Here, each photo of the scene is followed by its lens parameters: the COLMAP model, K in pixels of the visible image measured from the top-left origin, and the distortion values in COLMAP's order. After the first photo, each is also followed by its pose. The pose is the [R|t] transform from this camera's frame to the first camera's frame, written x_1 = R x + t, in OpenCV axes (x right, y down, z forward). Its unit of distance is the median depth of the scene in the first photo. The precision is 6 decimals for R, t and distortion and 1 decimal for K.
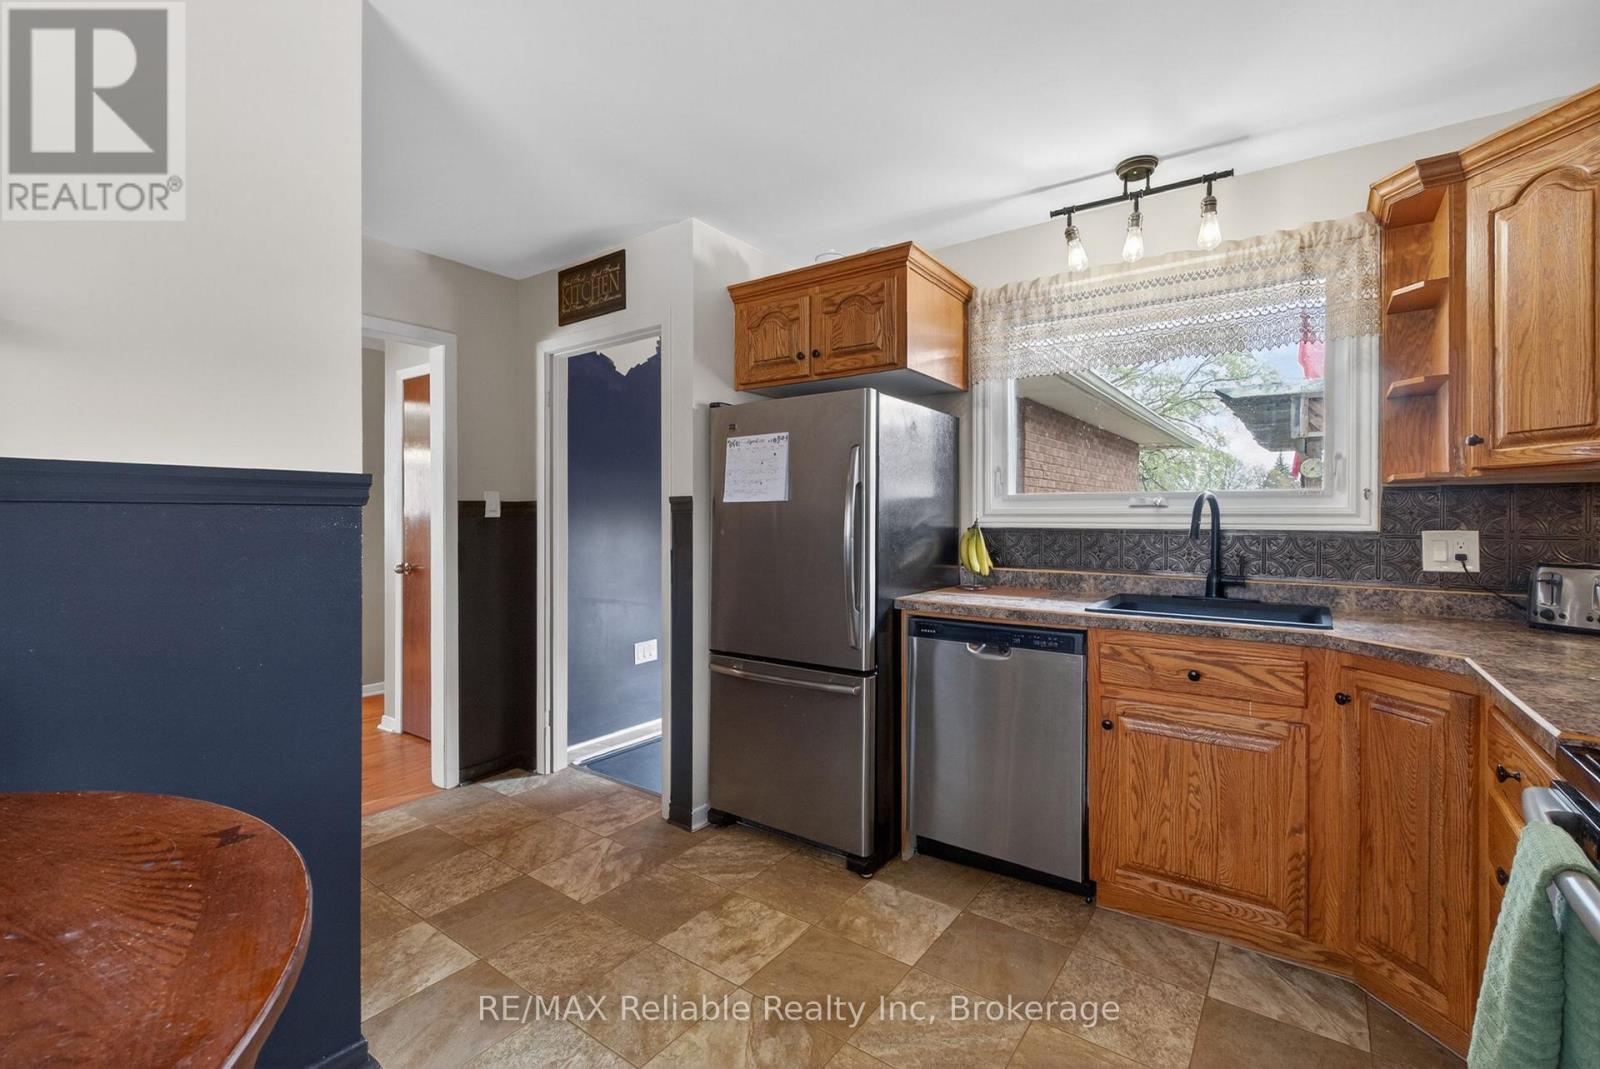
lens RADIAL K [[711.4, 0, 799.7], [0, 711.4, 528.0], [0, 0, 1]] dist [-0.000165, -0.000018]
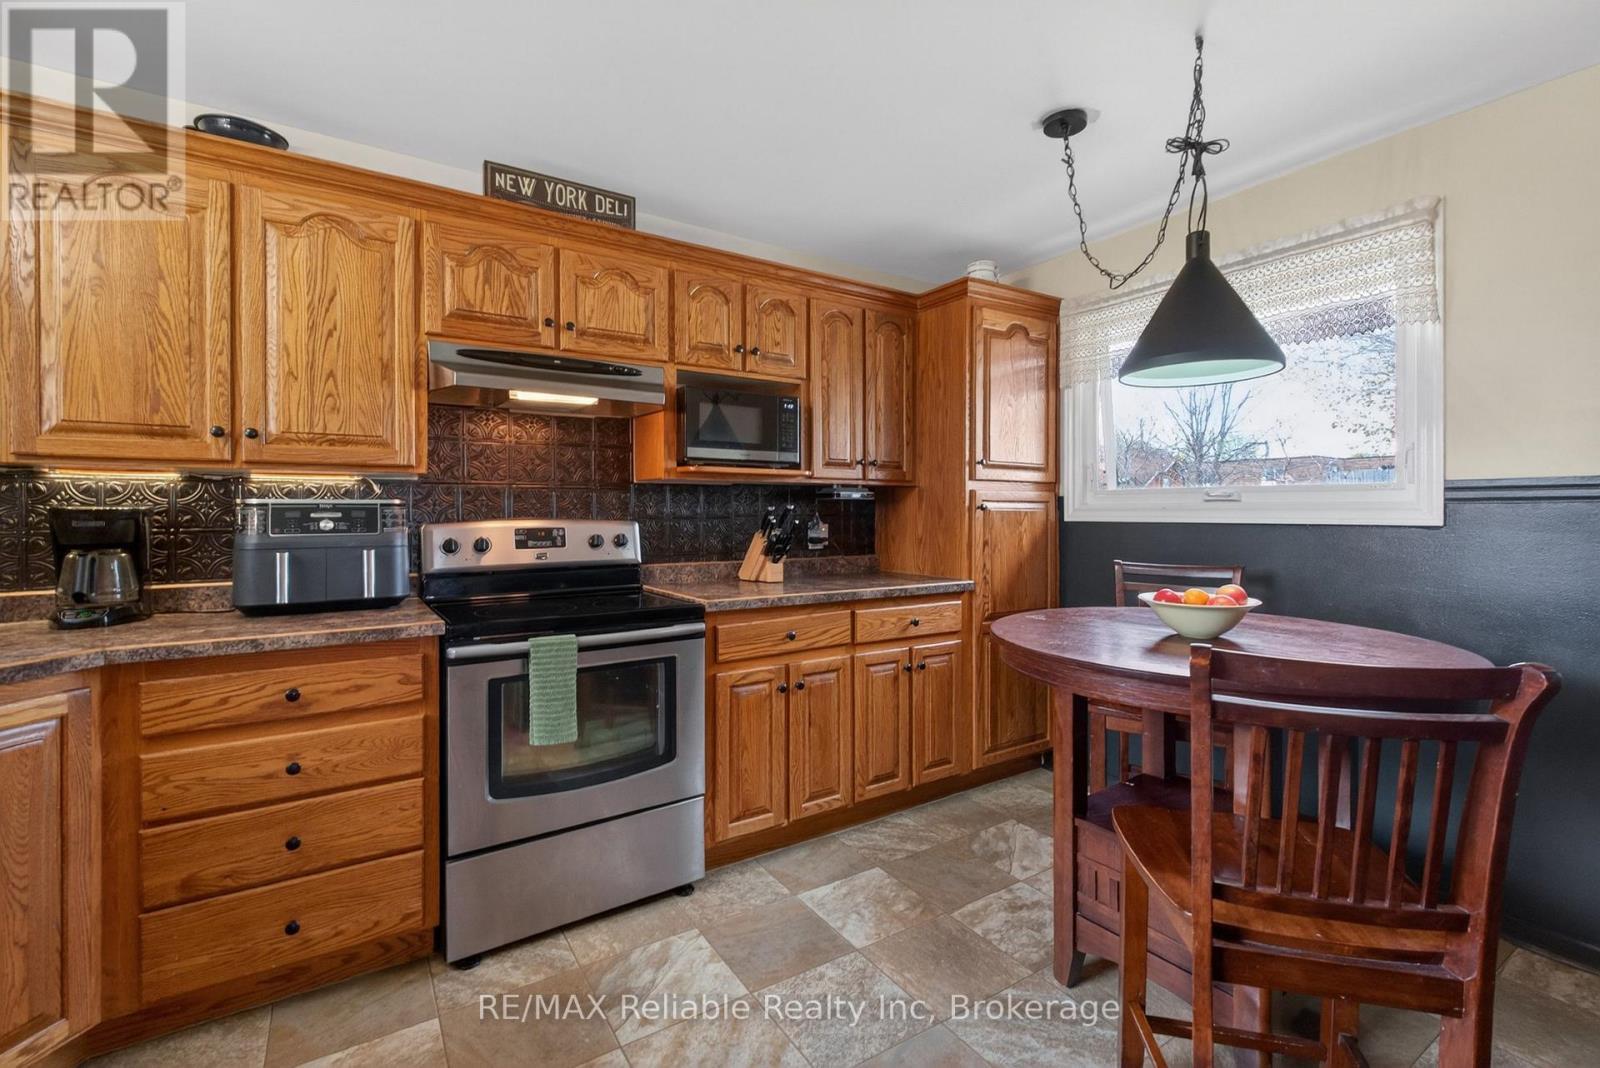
lens RADIAL K [[711.4, 0, 802.2], [0, 711.4, 524.7], [0, 0, 1]] dist [-0.000165, -0.000018]
pose [[-0.938060, -0.010128, 0.346324, -0.137235], [-0.004848, 0.999858, 0.016110, -0.008429], [-0.346439, 0.013433, -0.937976, 2.098951]]
